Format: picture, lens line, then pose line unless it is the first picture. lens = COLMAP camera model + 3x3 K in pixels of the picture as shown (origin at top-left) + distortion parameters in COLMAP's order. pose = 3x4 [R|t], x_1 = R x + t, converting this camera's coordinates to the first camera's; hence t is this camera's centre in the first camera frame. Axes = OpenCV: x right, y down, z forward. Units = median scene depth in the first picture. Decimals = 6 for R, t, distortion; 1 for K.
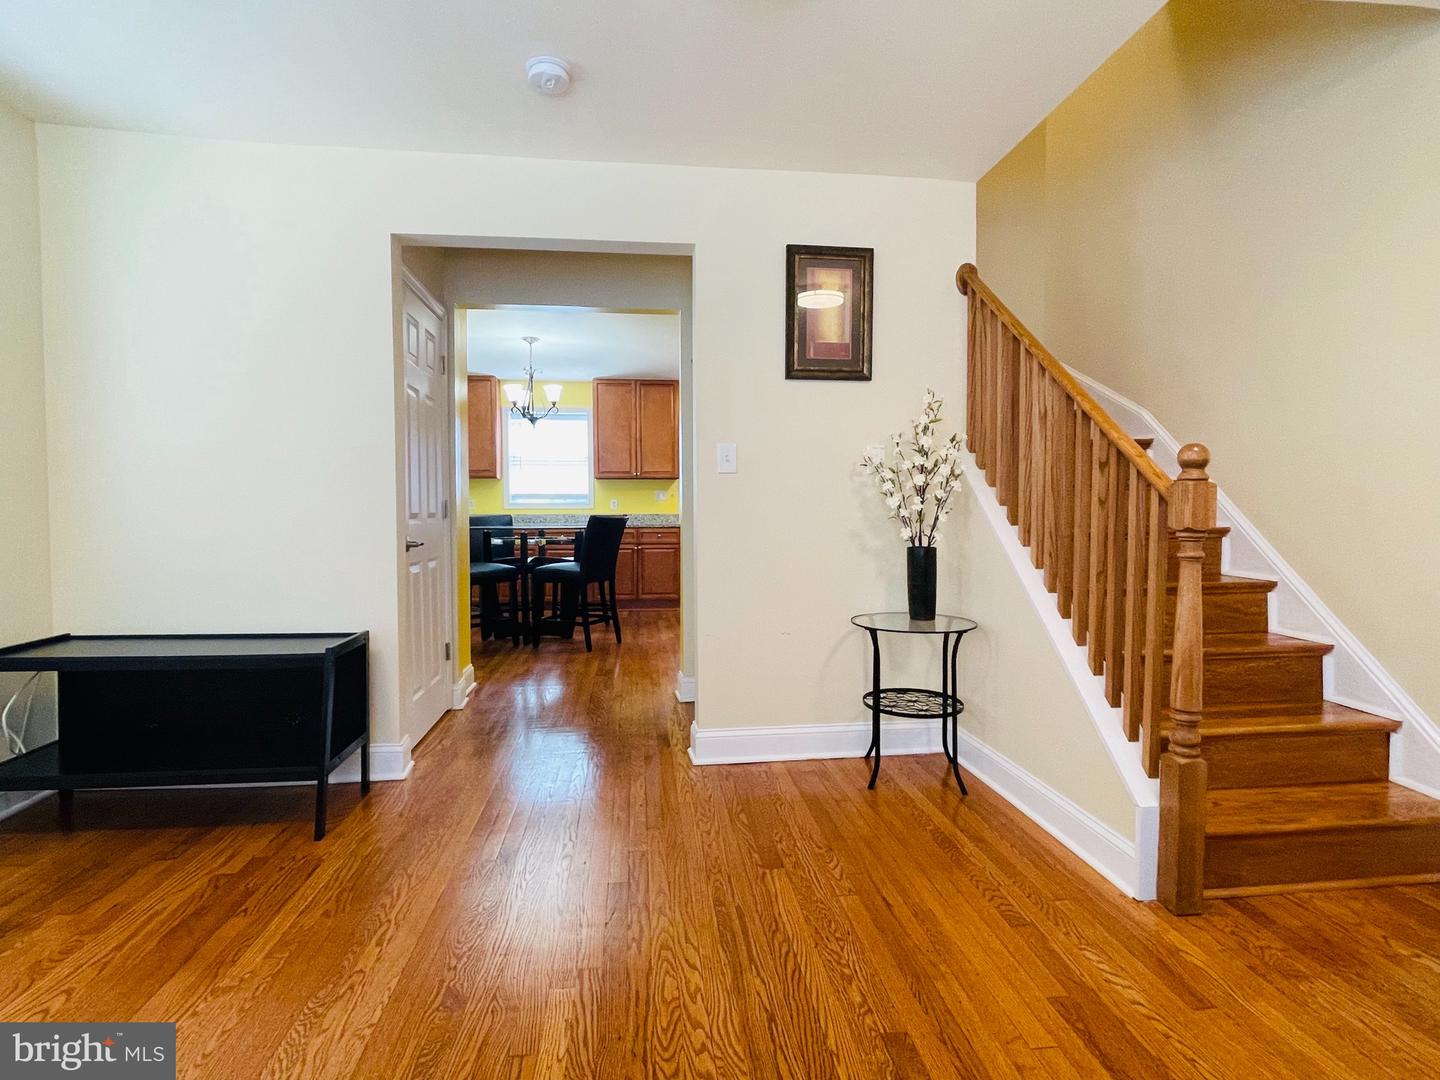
lens RADIAL K [[723.2, 0, 720.0], [0, 723.2, 540.0], [0, 0, 1]] dist [-0.006574, -0.000448]
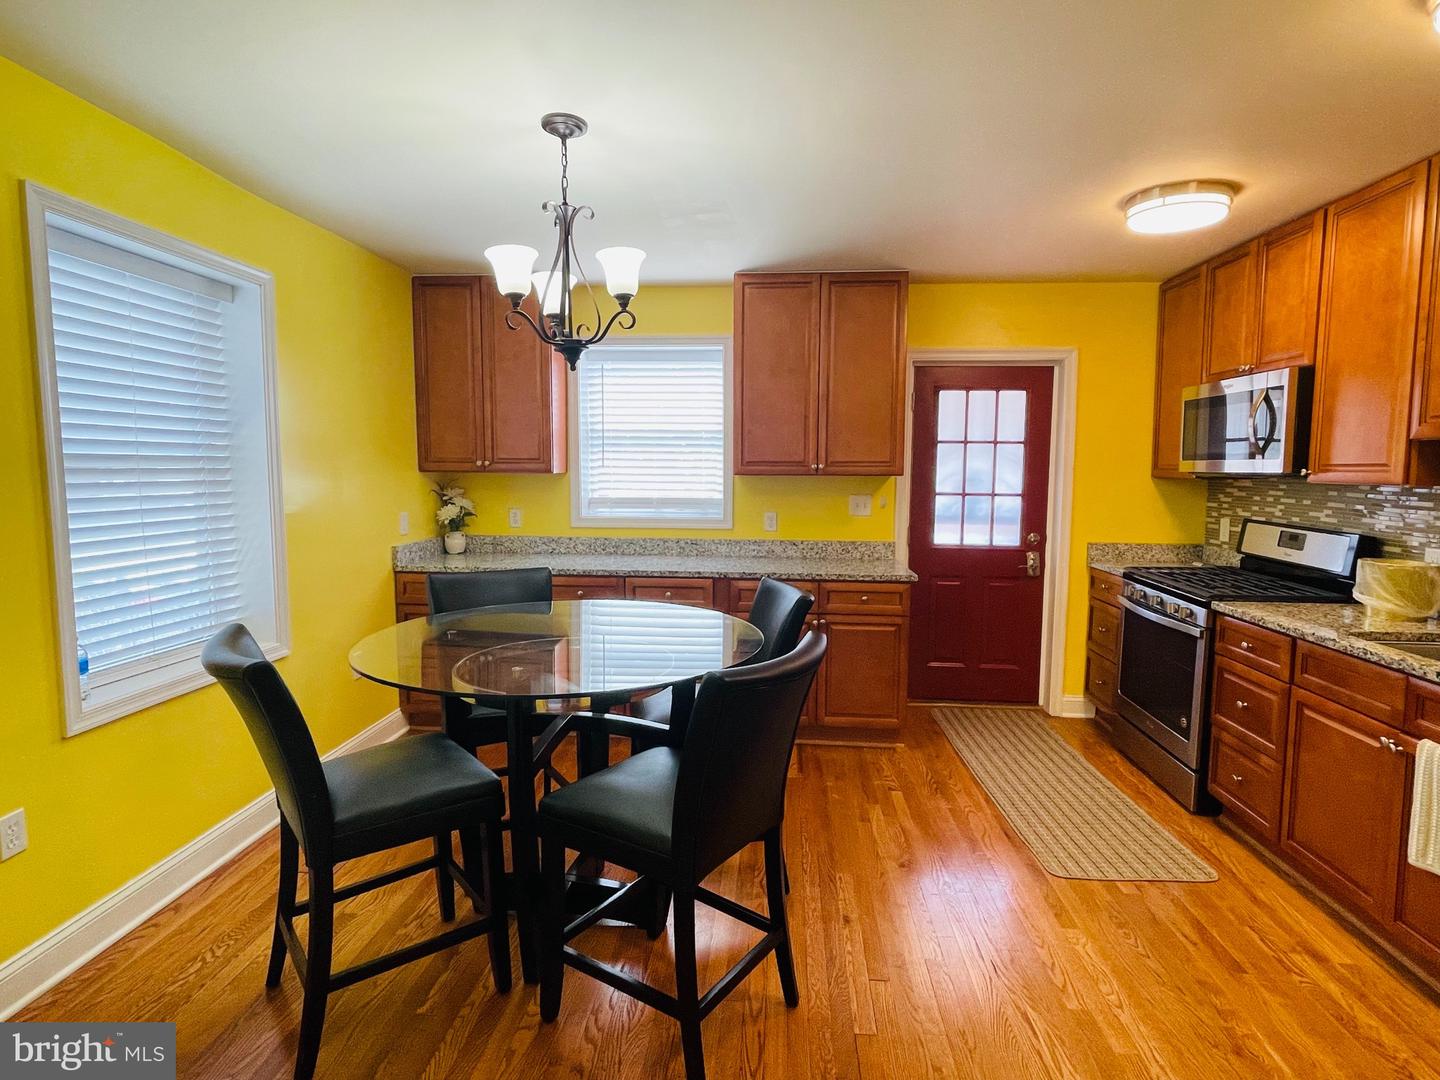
lens RADIAL K [[723.2, 0, 720.0], [0, 723.2, 540.0], [0, 0, 1]] dist [-0.006574, -0.000448]
pose [[0.980398, 0.030603, -0.194636, -0.085816], [-0.018590, 0.997824, 0.063252, -0.073865], [0.196149, -0.058394, 0.978834, 0.512060]]
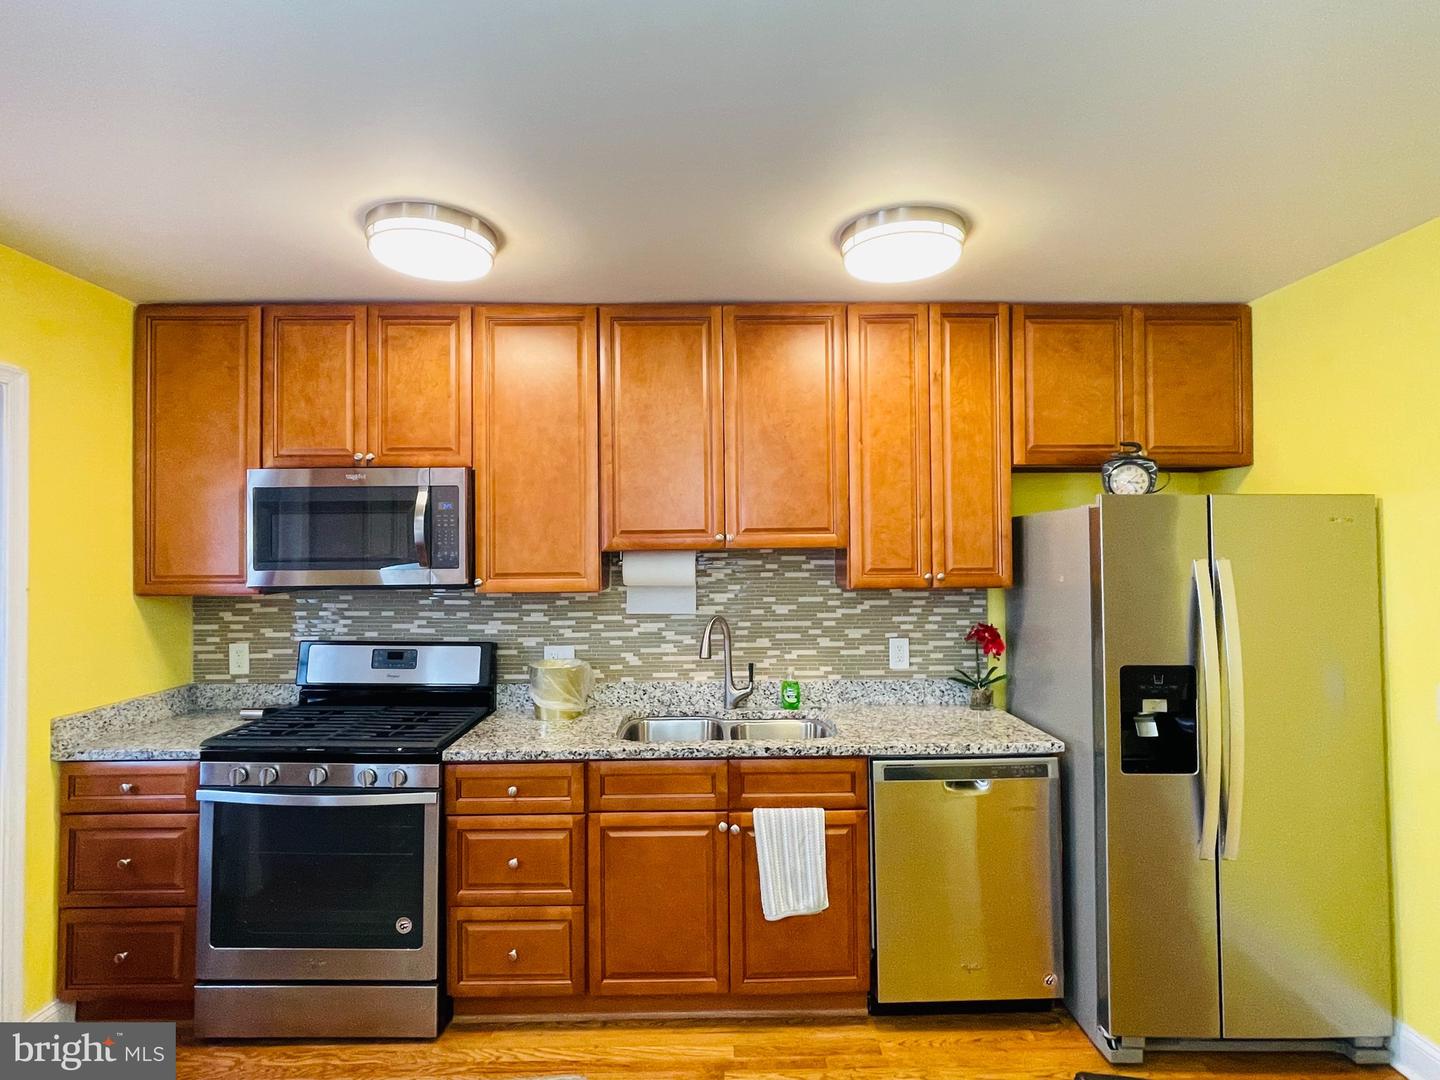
lens RADIAL K [[723.2, 0, 720.0], [0, 723.2, 540.0], [0, 0, 1]] dist [-0.006574, -0.000448]
pose [[0.105699, 0.021838, 0.994158, -0.191293], [0.047312, 0.998516, -0.026964, -0.096188], [-0.993272, 0.049885, 0.104508, 0.784641]]
